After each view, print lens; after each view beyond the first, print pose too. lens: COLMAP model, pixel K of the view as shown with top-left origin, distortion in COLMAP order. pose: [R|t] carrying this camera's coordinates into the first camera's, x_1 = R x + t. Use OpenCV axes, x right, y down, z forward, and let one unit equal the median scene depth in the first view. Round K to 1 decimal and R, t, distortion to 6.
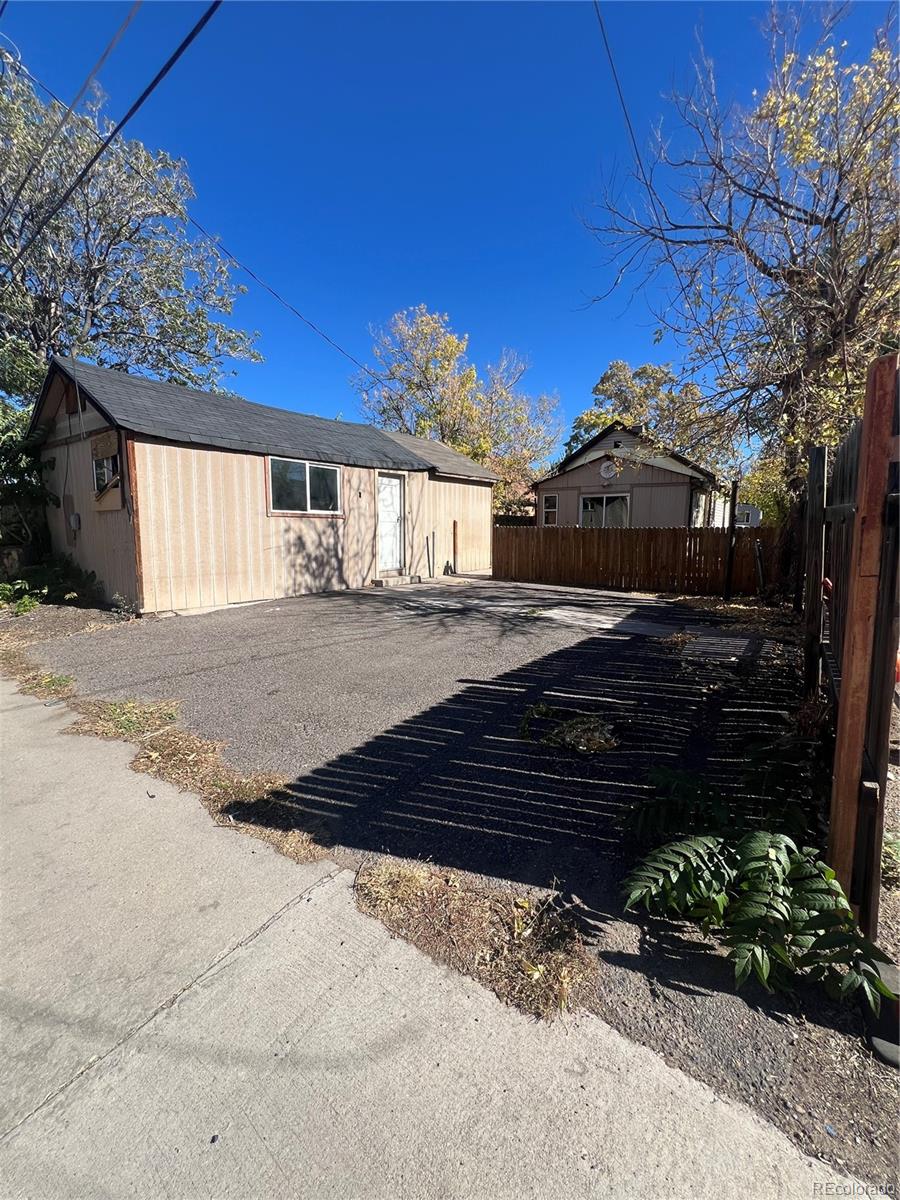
lens RADIAL K [[481.5, 0, 452.4], [0, 481.5, 597.6], [0, 0, 1]] dist [-0.004327, 0.000760]
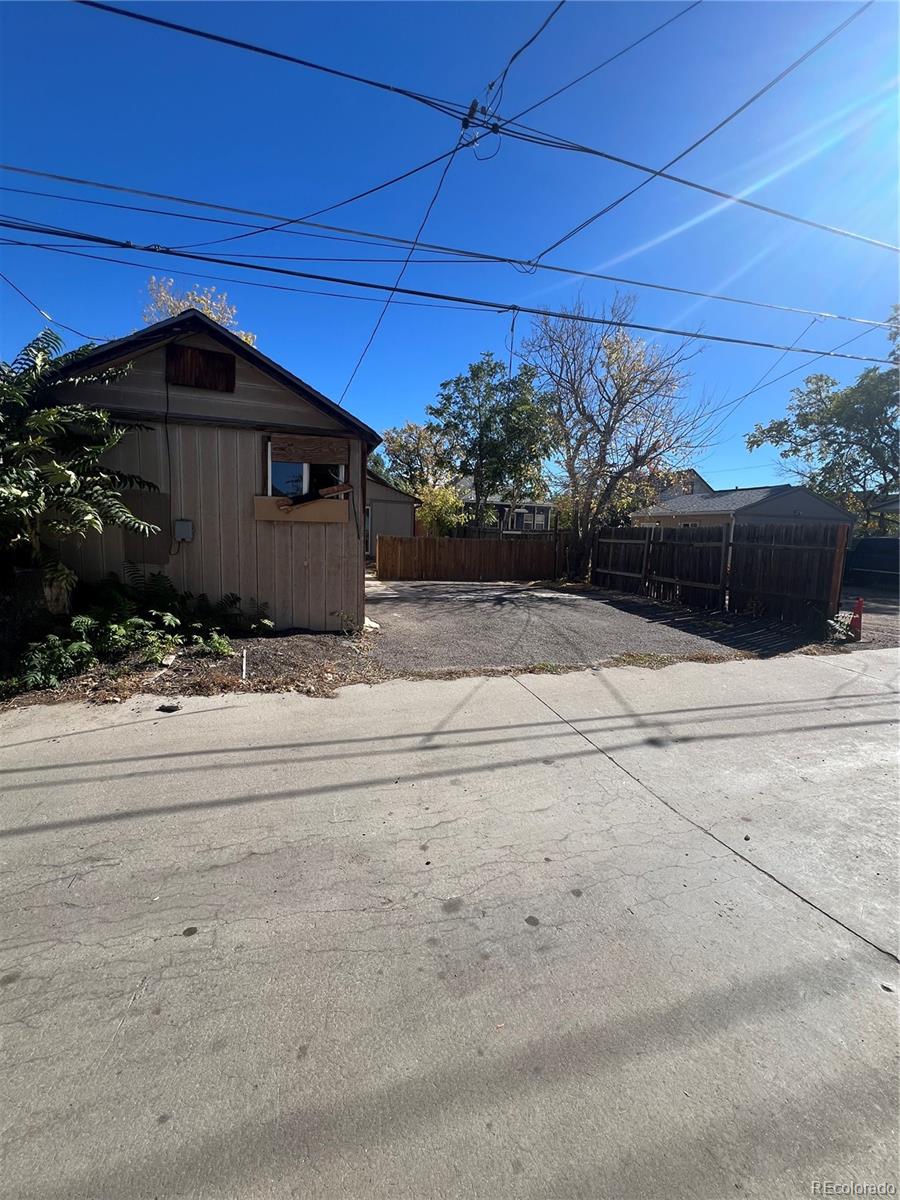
lens RADIAL K [[481.5, 0, 452.5], [0, 481.5, 601.1], [0, 0, 1]] dist [-0.004327, 0.000760]
pose [[0.597111, -0.094985, 0.796515, -1.026961], [0.087485, 0.994753, 0.053042, -0.047484], [-0.797374, 0.038011, 0.602288, 0.204432]]
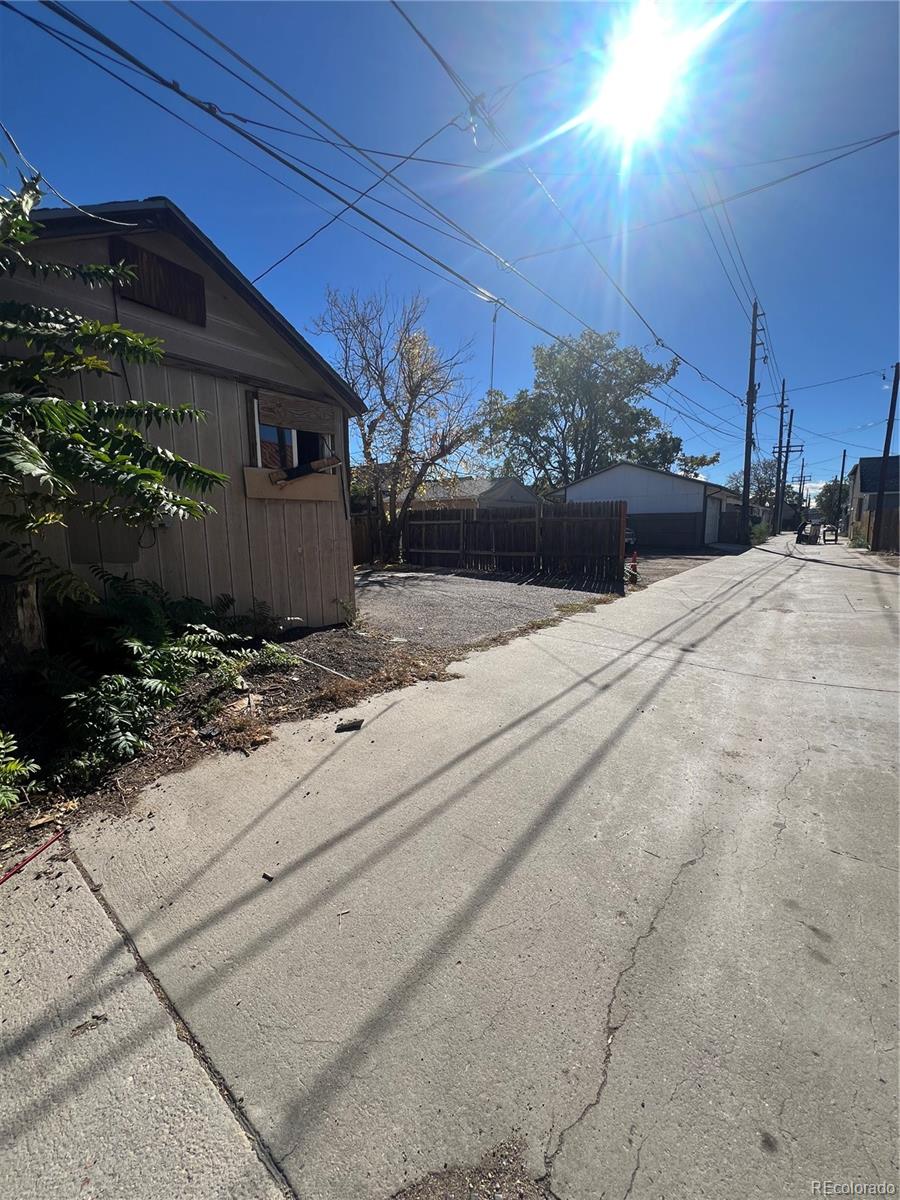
lens RADIAL K [[481.5, 0, 453.2], [0, 481.5, 601.4], [0, 0, 1]] dist [-0.004327, 0.000760]
pose [[0.008401, -0.154671, 0.987930, -1.188785], [0.156599, 0.975979, 0.151468, -0.083141], [-0.987627, 0.153436, 0.032421, 0.613648]]
